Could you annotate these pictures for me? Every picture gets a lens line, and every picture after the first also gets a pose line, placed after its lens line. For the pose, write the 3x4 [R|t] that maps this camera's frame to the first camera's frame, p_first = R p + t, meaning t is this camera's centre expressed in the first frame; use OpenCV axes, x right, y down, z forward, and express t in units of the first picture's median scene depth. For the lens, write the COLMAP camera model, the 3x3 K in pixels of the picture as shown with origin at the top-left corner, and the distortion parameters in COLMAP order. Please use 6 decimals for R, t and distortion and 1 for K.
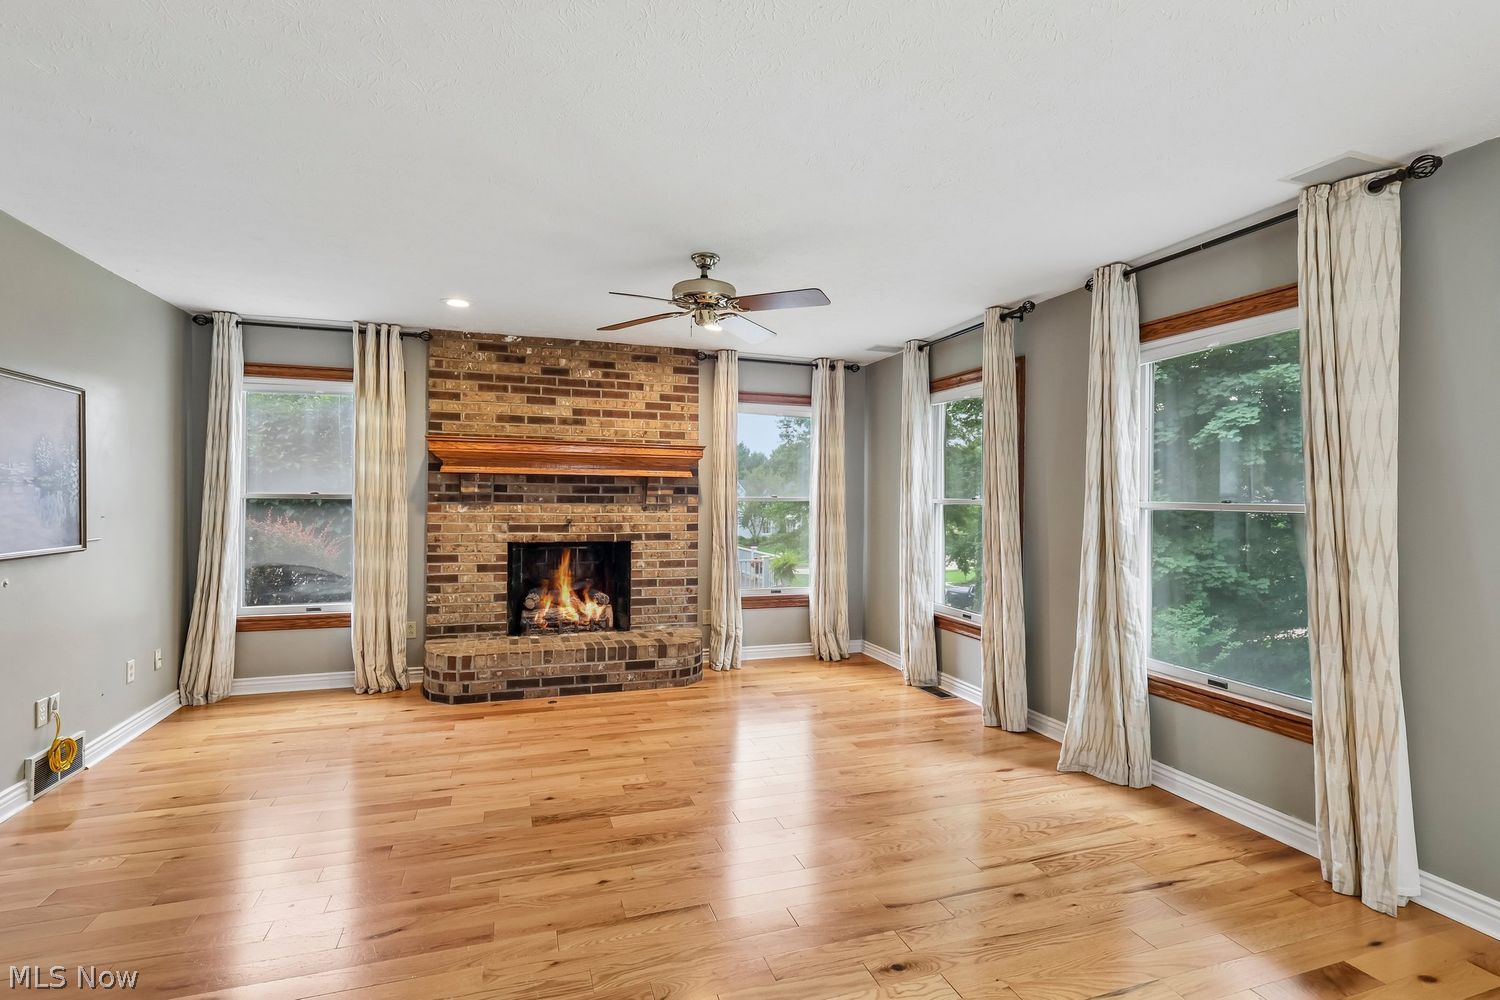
lens RADIAL K [[699.6, 0, 744.7], [0, 699.6, 504.0], [0, 0, 1]] dist [-0.001630, -0.000966]
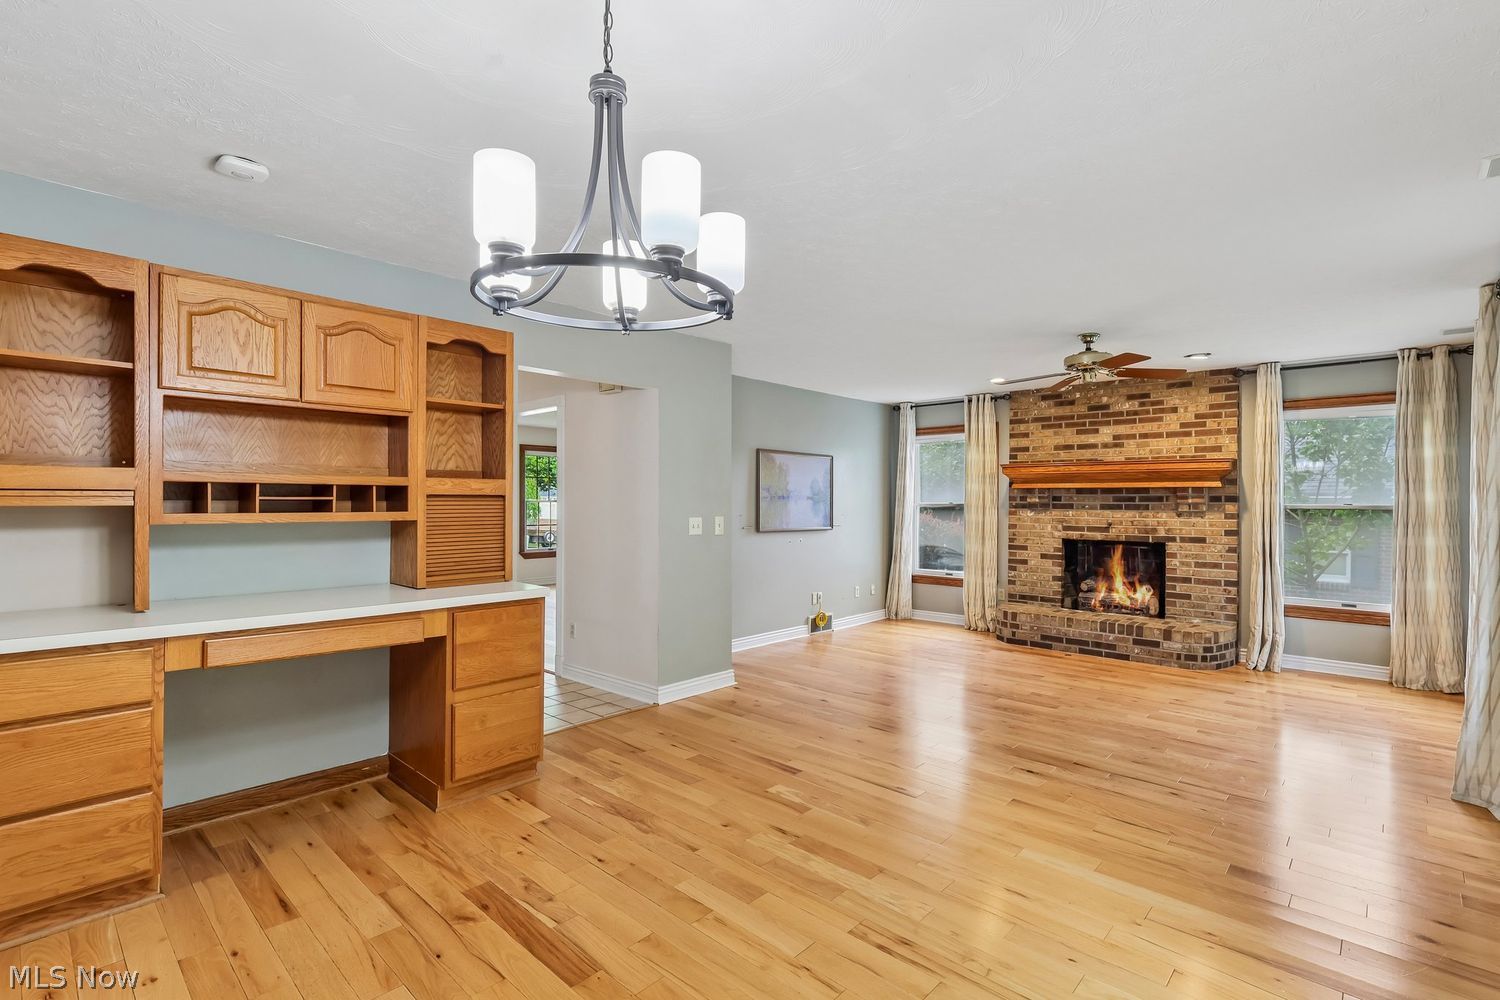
lens RADIAL K [[699.6, 0, 742.1], [0, 699.6, 506.1], [0, 0, 1]] dist [-0.001630, -0.000966]
pose [[0.471734, -0.000714, -0.881741, 0.581151], [-0.009522, 0.999937, -0.005904, 0.006006], [0.881690, 0.011181, 0.471698, -0.192423]]
